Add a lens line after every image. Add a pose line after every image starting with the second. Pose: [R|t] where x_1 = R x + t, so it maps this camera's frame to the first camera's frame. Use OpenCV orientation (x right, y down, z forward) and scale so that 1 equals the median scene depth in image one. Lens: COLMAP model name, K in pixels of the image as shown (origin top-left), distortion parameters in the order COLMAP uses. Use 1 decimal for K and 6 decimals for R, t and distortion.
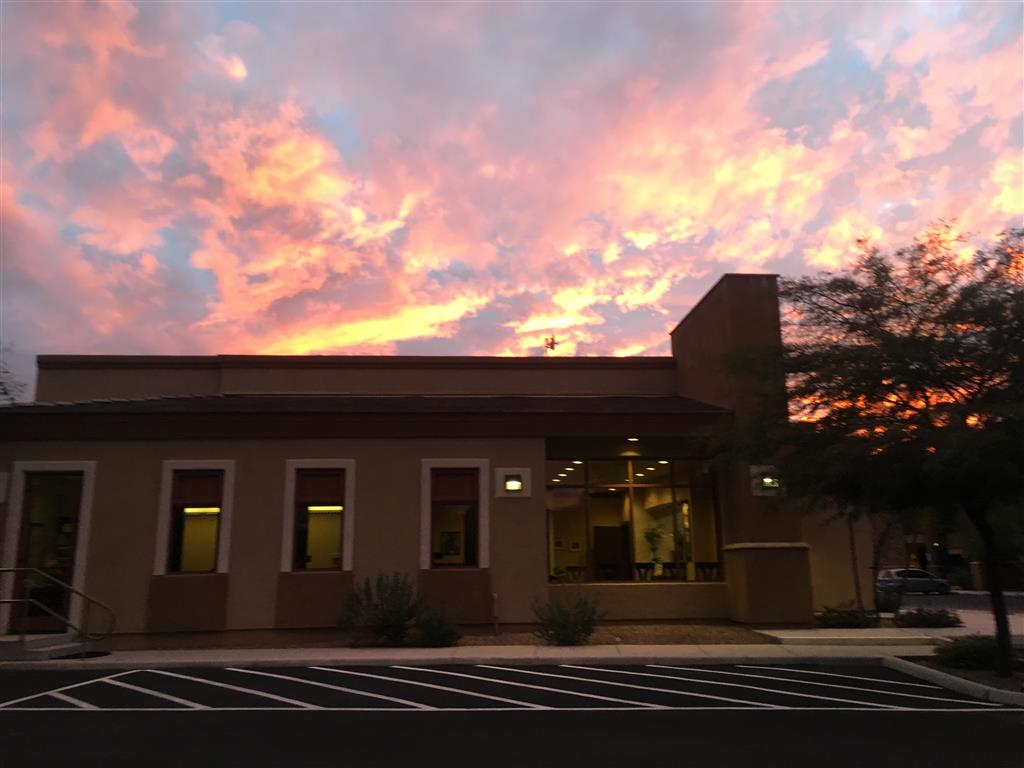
lens RADIAL K [[1042.2, 0, 512.0], [0, 1042.2, 384.0], [0, 0, 1]] dist [0.002848, 0.004330]
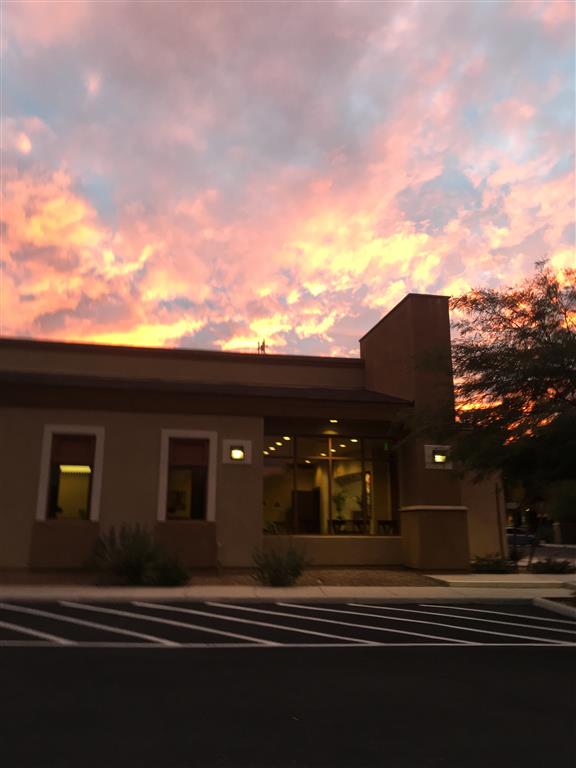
lens RADIAL K [[650.1, 0, 288.0], [0, 650.1, 384.0], [0, 0, 1]] dist [-0.003776, -0.065923]
pose [[0.987008, 0.053936, 0.151346, -0.054354], [-0.048508, 0.998048, -0.039331, 0.037507], [-0.153172, 0.031478, 0.987698, 0.204661]]
